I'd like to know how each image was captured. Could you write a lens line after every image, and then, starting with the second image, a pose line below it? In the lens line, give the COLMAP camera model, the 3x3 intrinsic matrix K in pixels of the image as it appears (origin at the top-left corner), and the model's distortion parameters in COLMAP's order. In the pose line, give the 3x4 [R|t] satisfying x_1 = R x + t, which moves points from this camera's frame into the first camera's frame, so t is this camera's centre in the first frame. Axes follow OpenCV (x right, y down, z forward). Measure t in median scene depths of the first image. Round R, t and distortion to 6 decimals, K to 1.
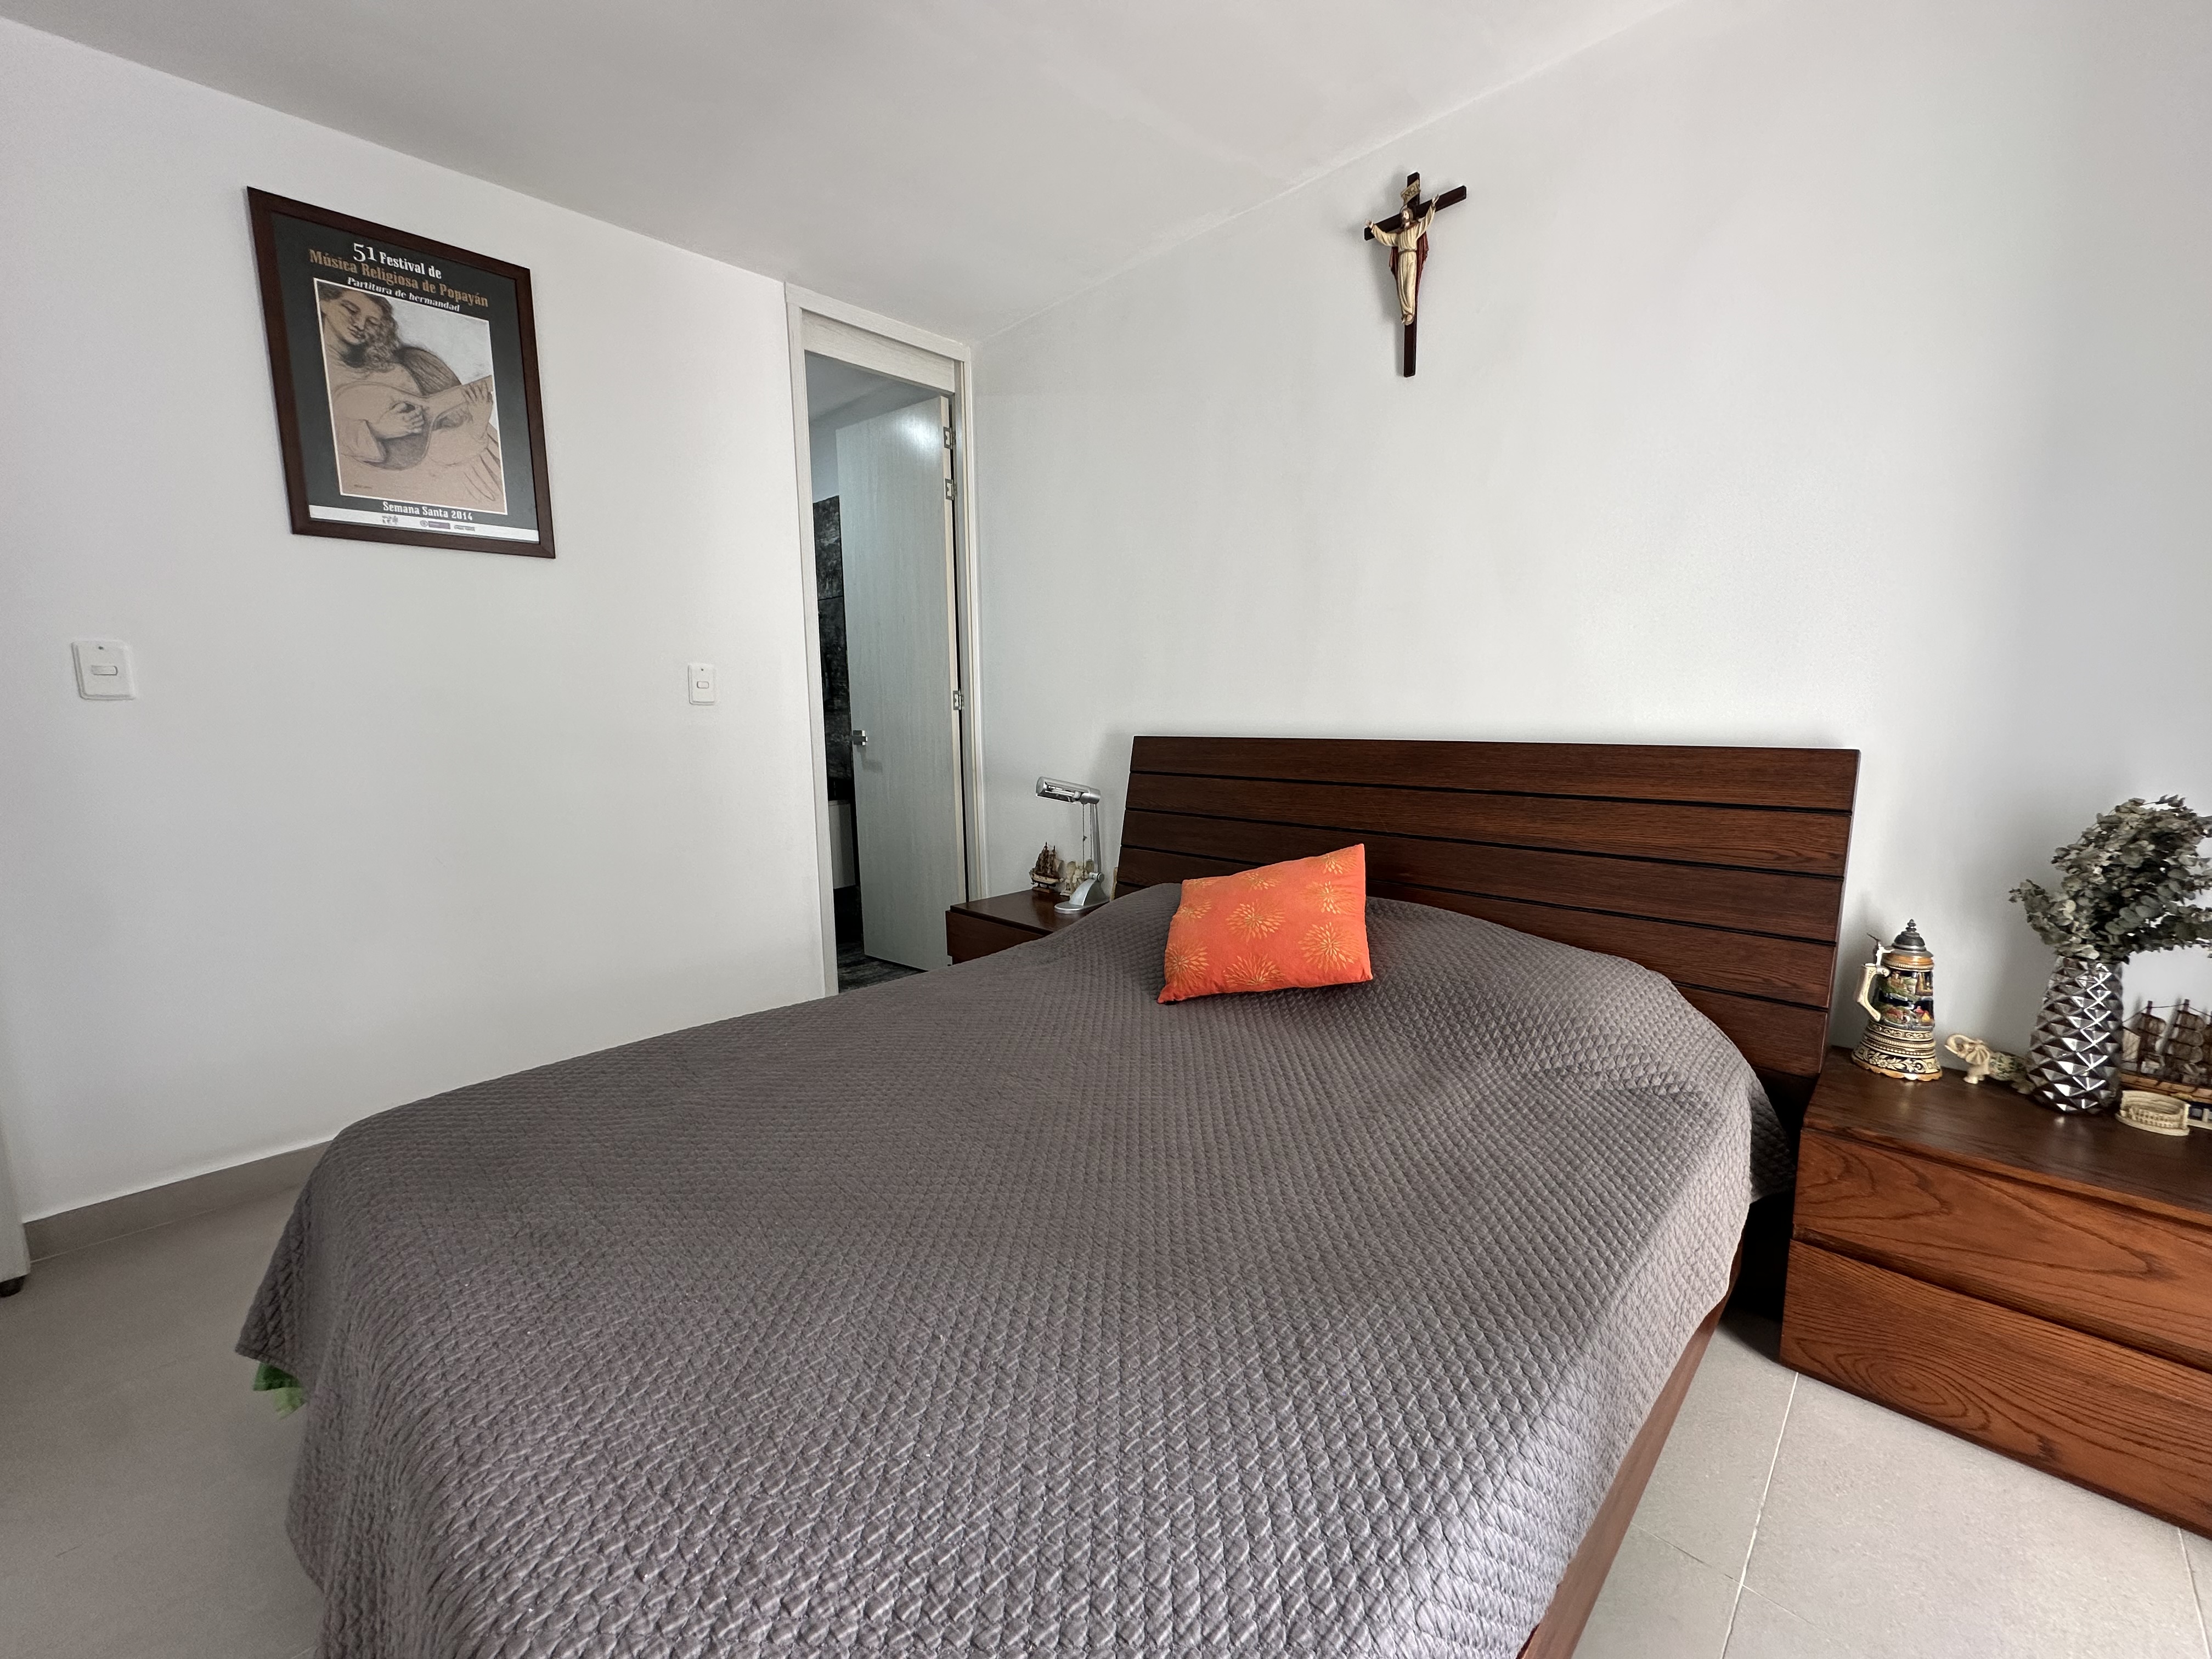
lens RADIAL K [[882.4, 0, 1092.1], [0, 882.4, 835.7], [0, 0, 1]] dist [-0.000810, 0.000443]
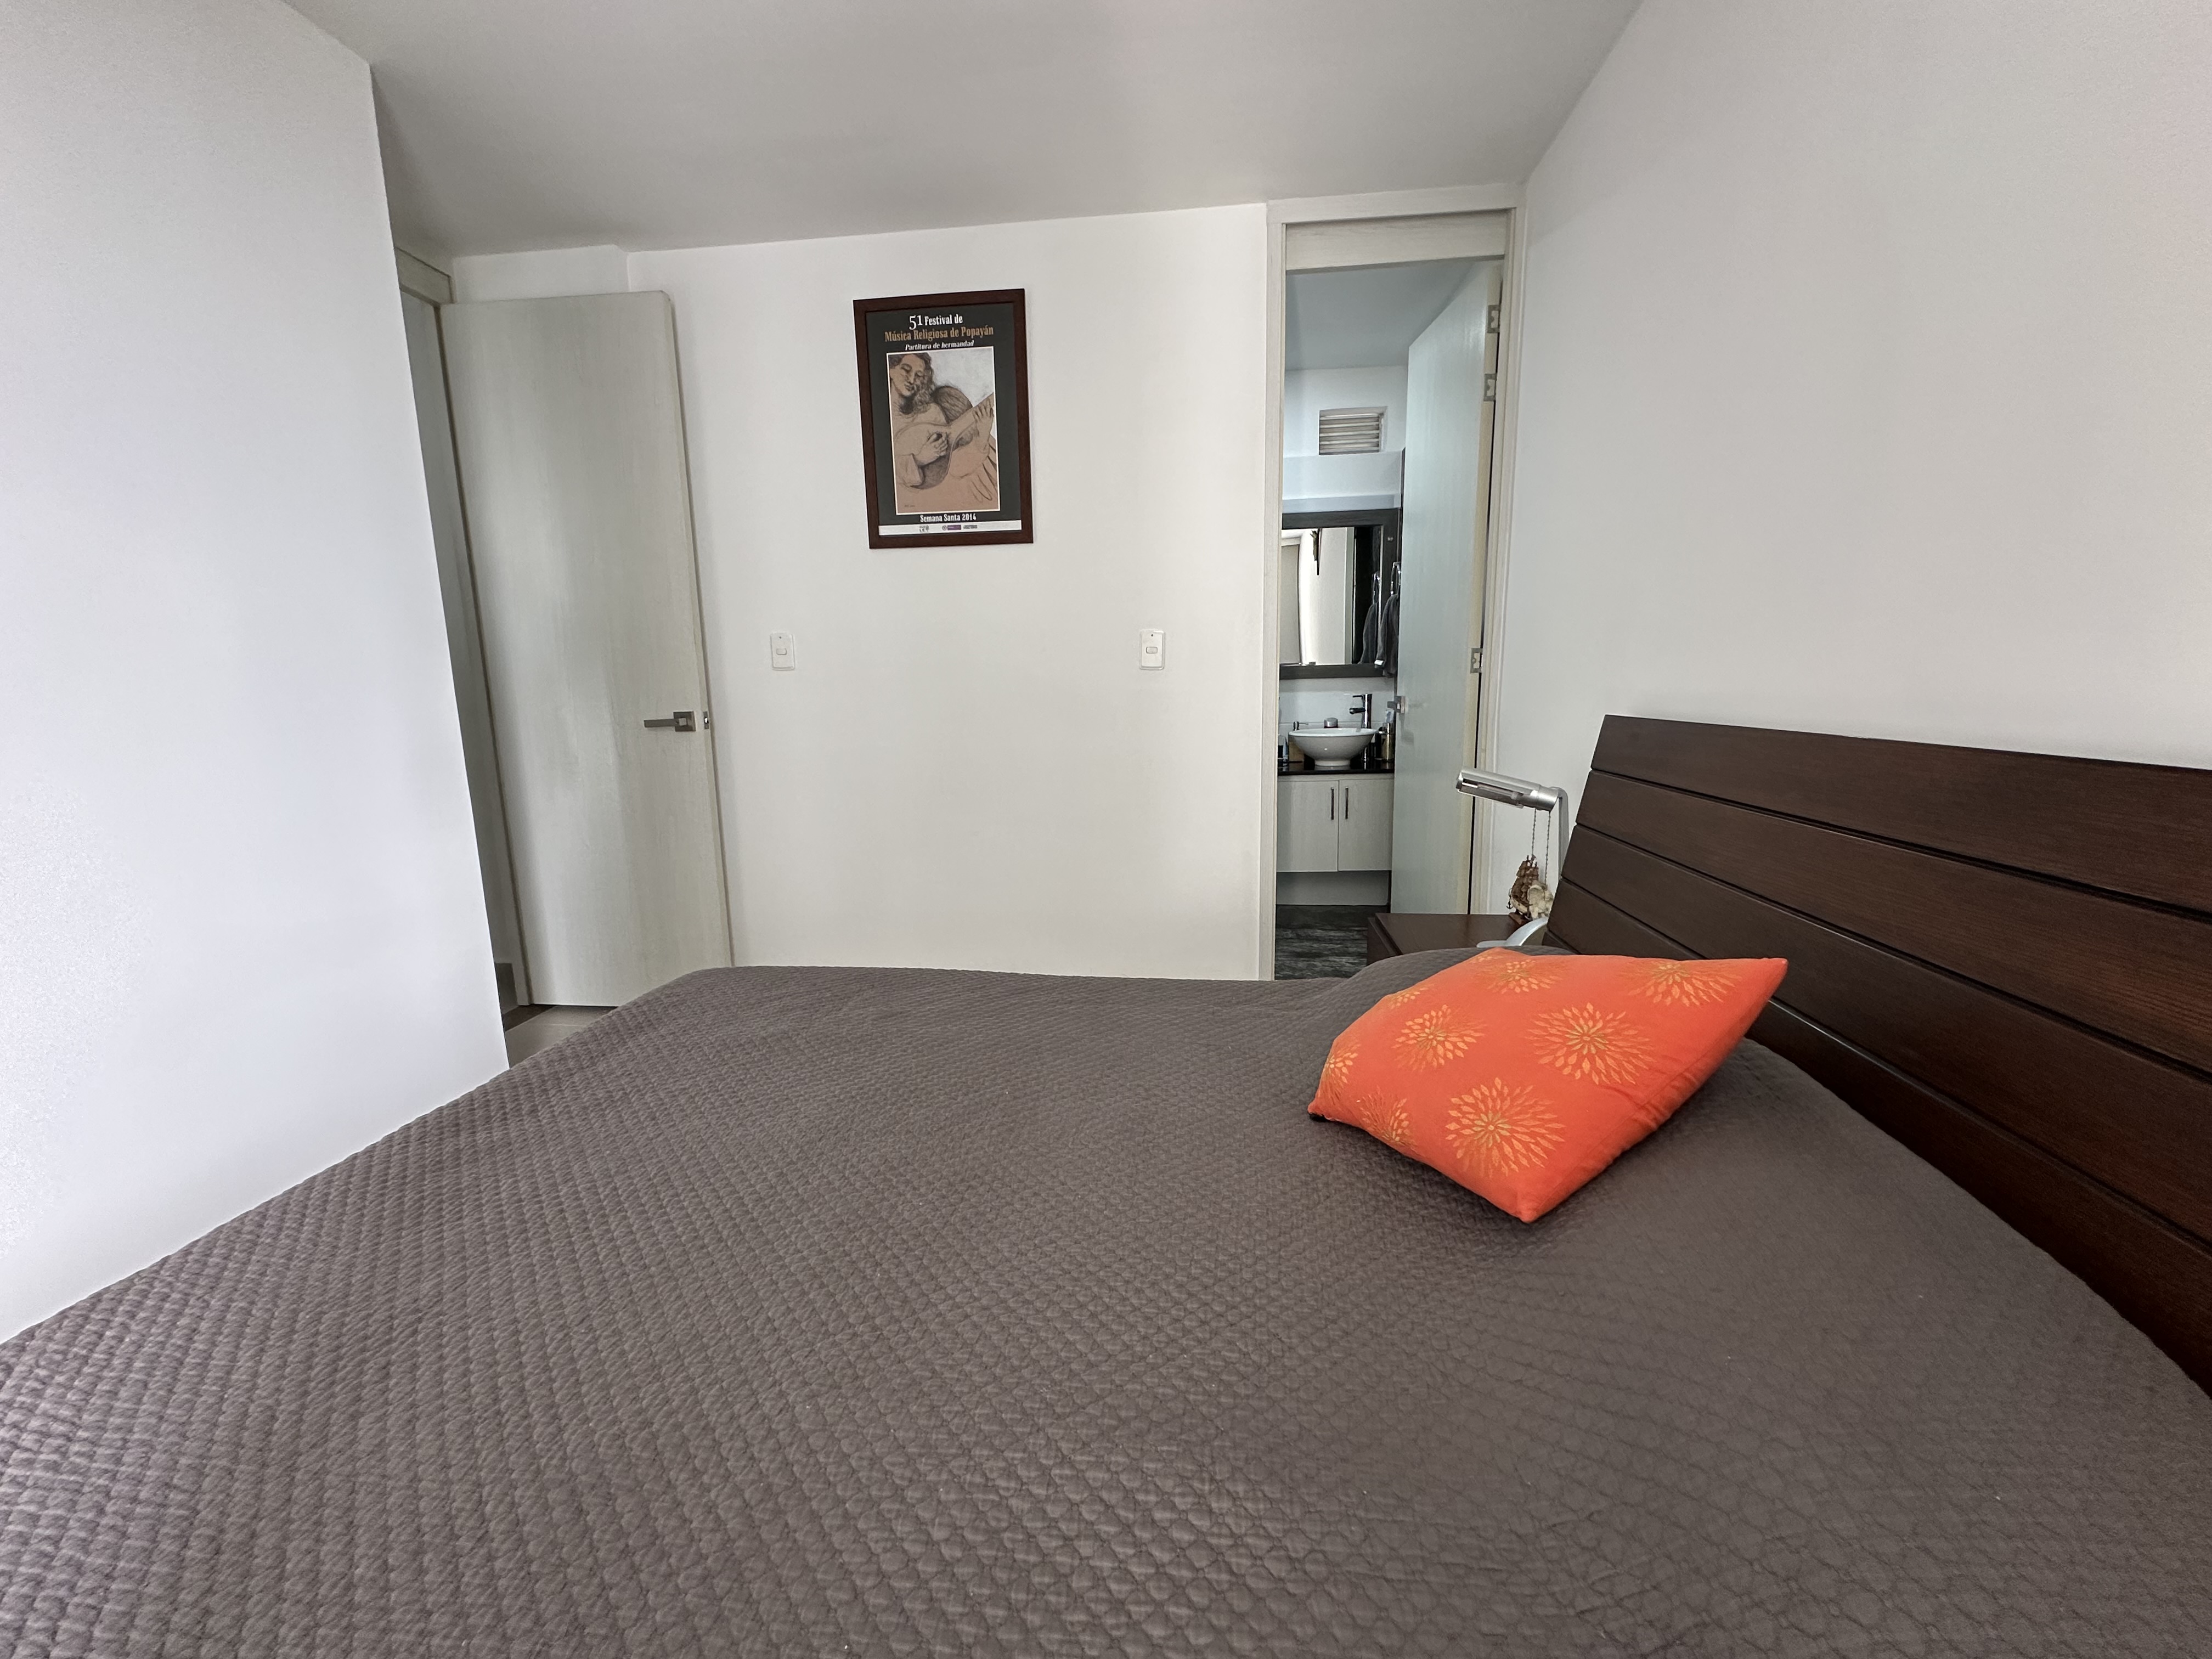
lens RADIAL K [[882.4, 0, 1108.6], [0, 882.4, 832.6], [0, 0, 1]] dist [-0.000810, 0.000443]
pose [[0.628489, 0.135603, -0.765907, 0.426487], [-0.102222, 0.990545, 0.091494, -0.061958], [0.771072, 0.020790, 0.636408, 0.391884]]
